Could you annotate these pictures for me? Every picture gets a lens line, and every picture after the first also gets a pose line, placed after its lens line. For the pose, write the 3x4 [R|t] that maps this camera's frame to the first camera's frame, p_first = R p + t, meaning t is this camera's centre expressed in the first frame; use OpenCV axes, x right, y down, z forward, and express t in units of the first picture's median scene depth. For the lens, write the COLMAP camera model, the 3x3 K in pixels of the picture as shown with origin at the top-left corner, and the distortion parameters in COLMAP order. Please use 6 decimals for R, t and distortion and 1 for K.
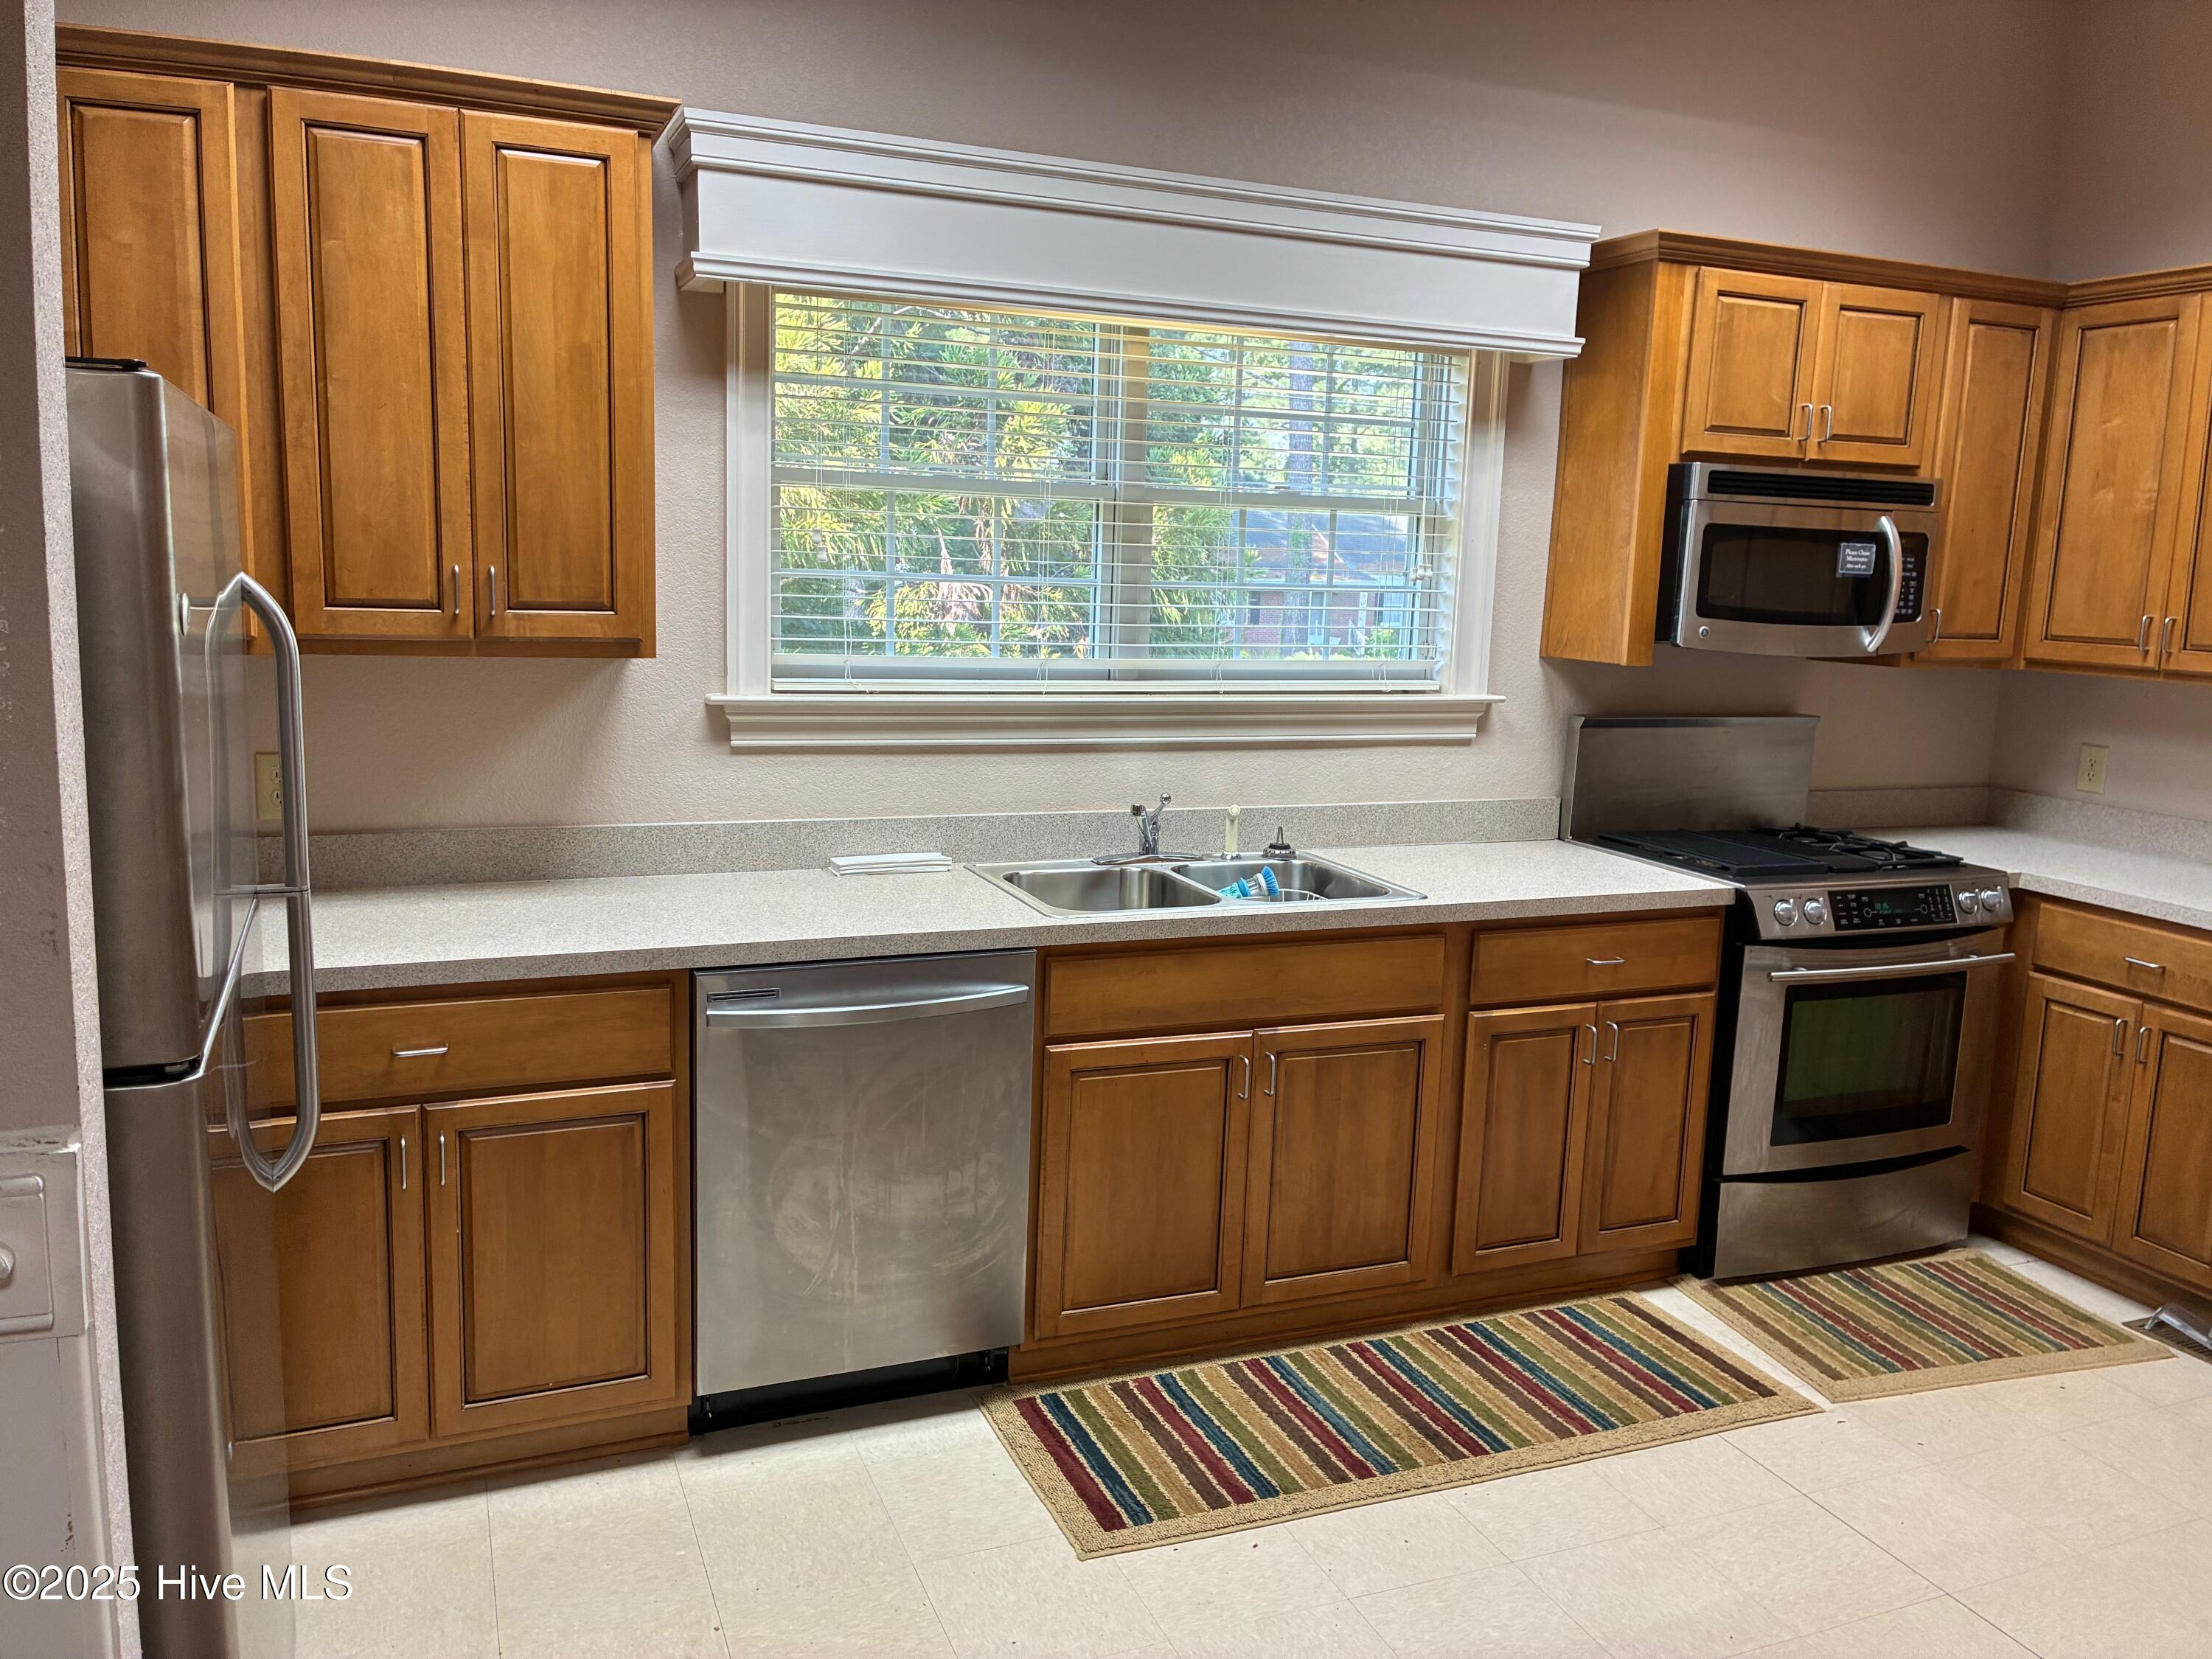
lens RADIAL K [[1697.2, 0, 1104.9], [0, 1697.2, 831.7], [0, 0, 1]] dist [0.003230, -0.011535]
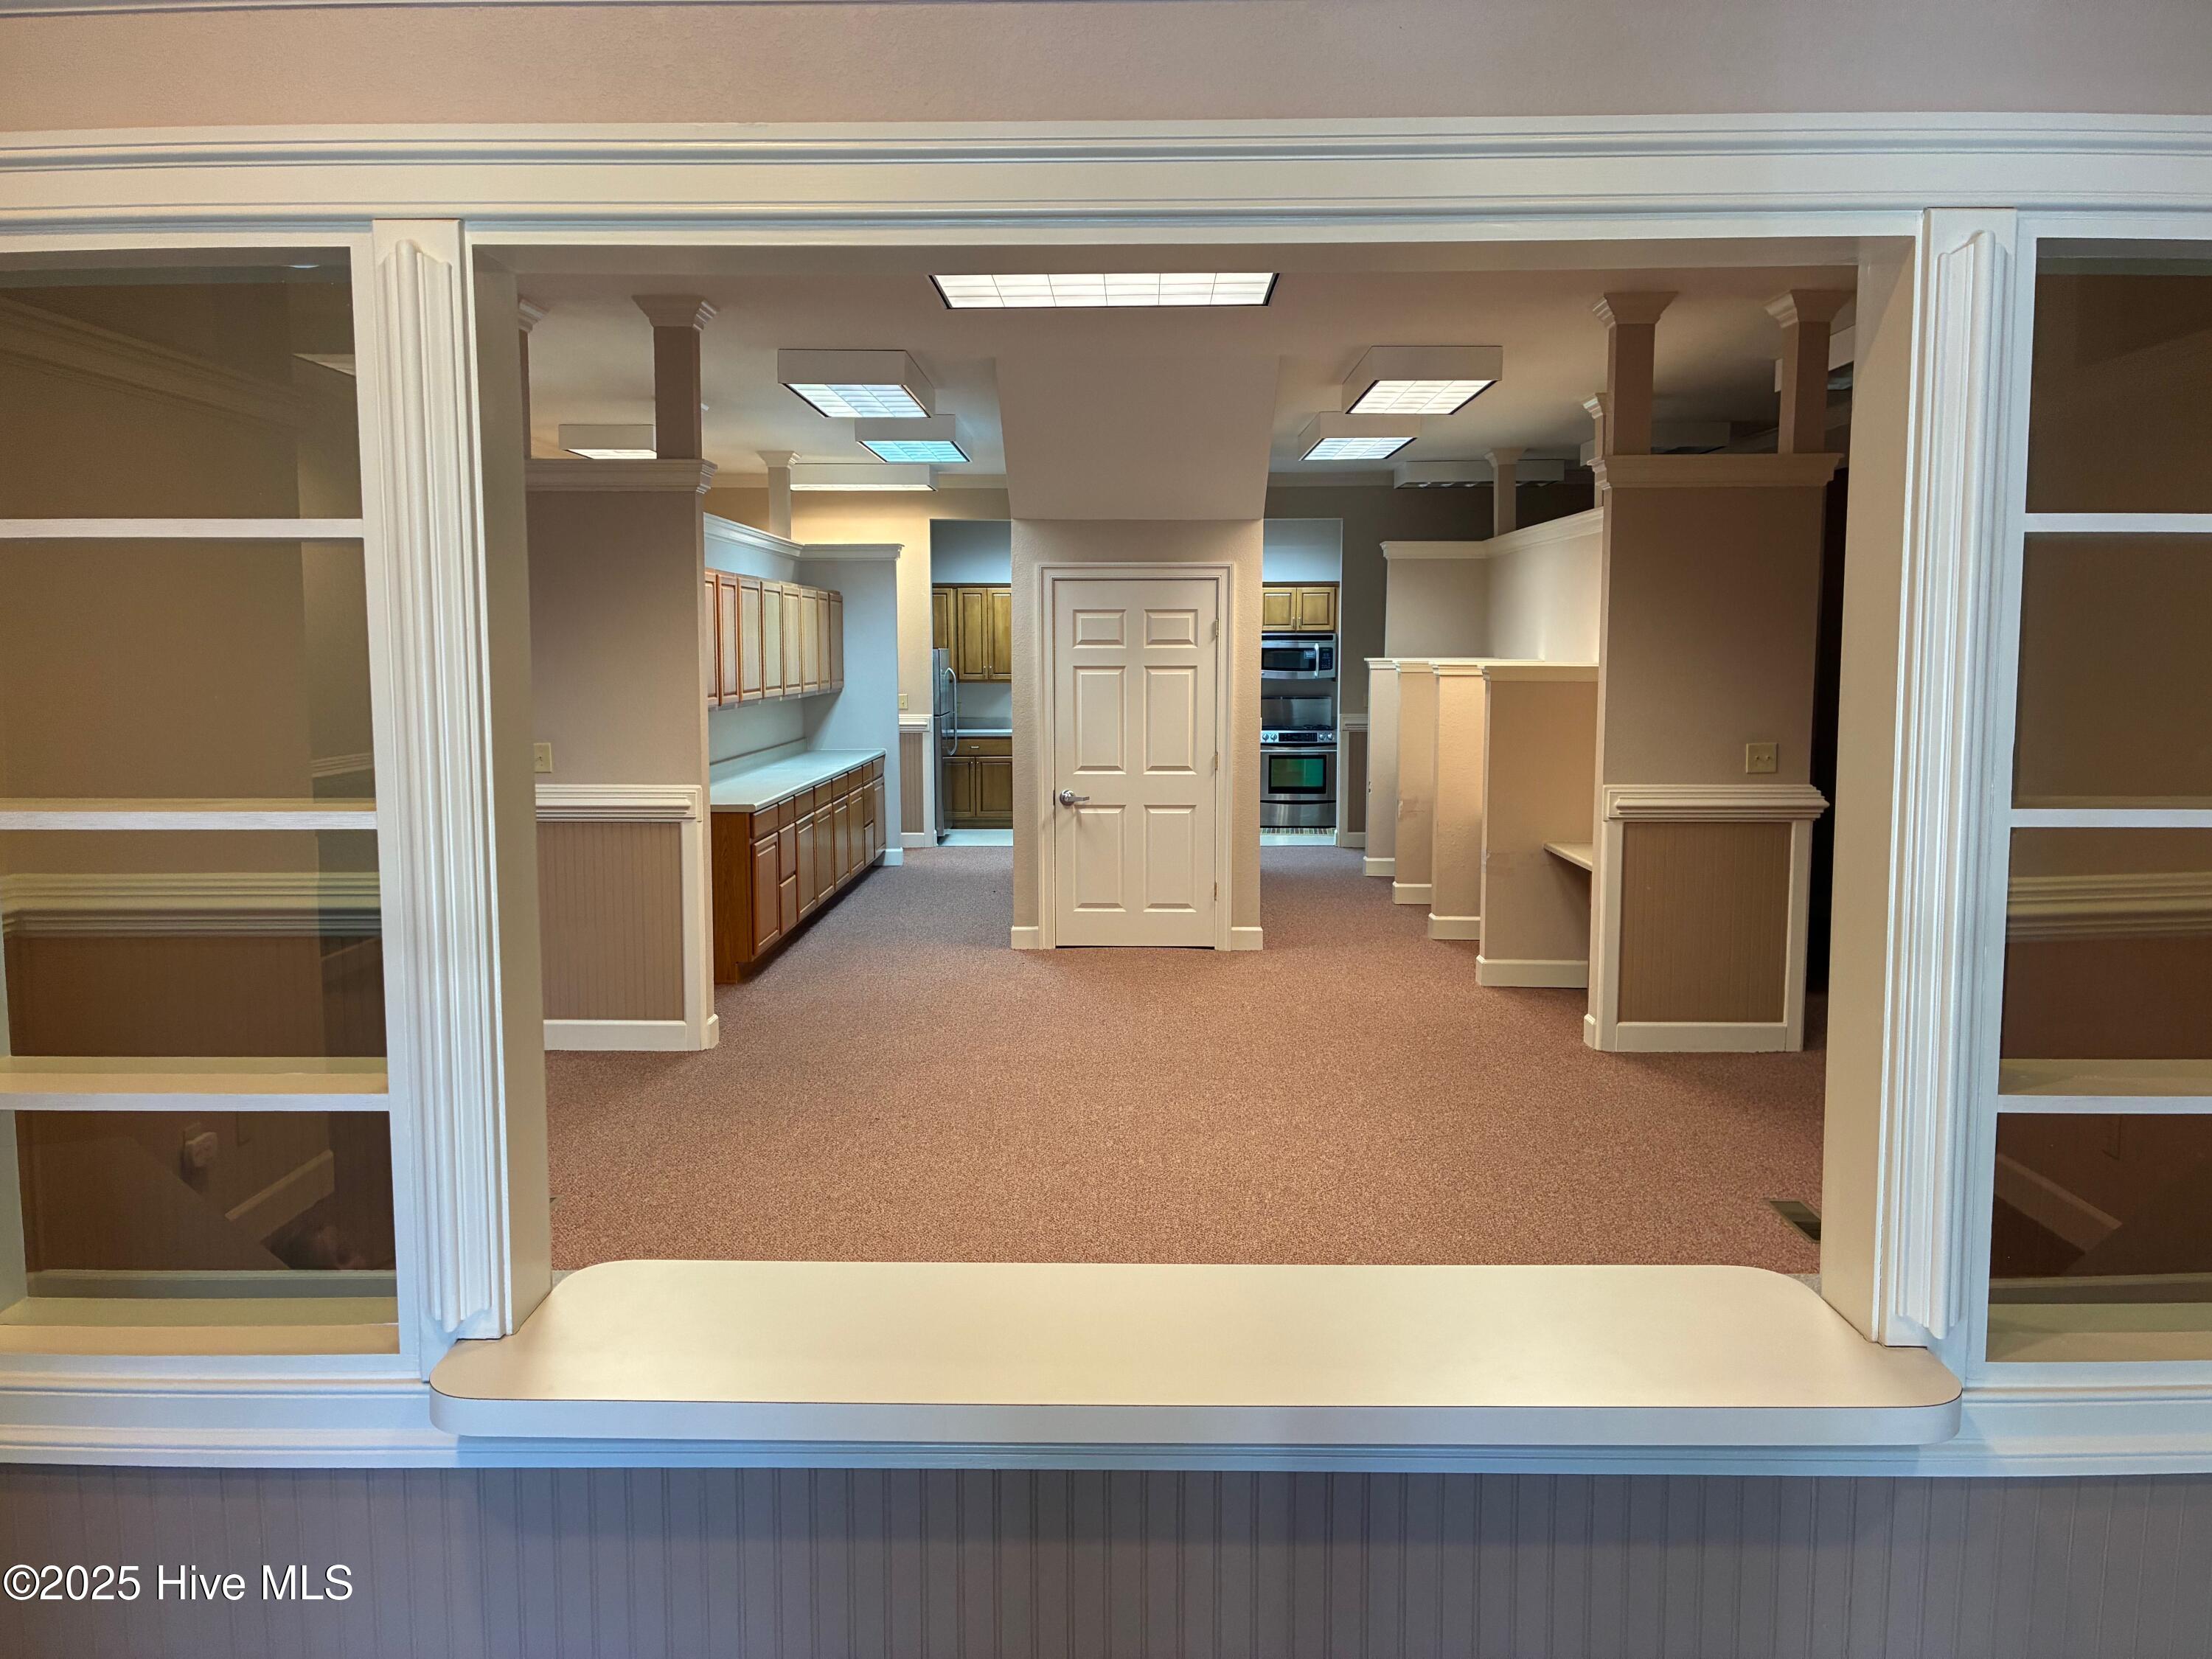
lens RADIAL K [[1697.2, 0, 1103.2], [0, 1697.2, 826.3], [0, 0, 1]] dist [0.003230, -0.011535]
pose [[0.929971, 0.001813, -0.367629, 2.054210], [-0.025491, 0.997899, -0.059562, 0.697688], [0.366748, 0.064763, 0.928063, -4.050304]]
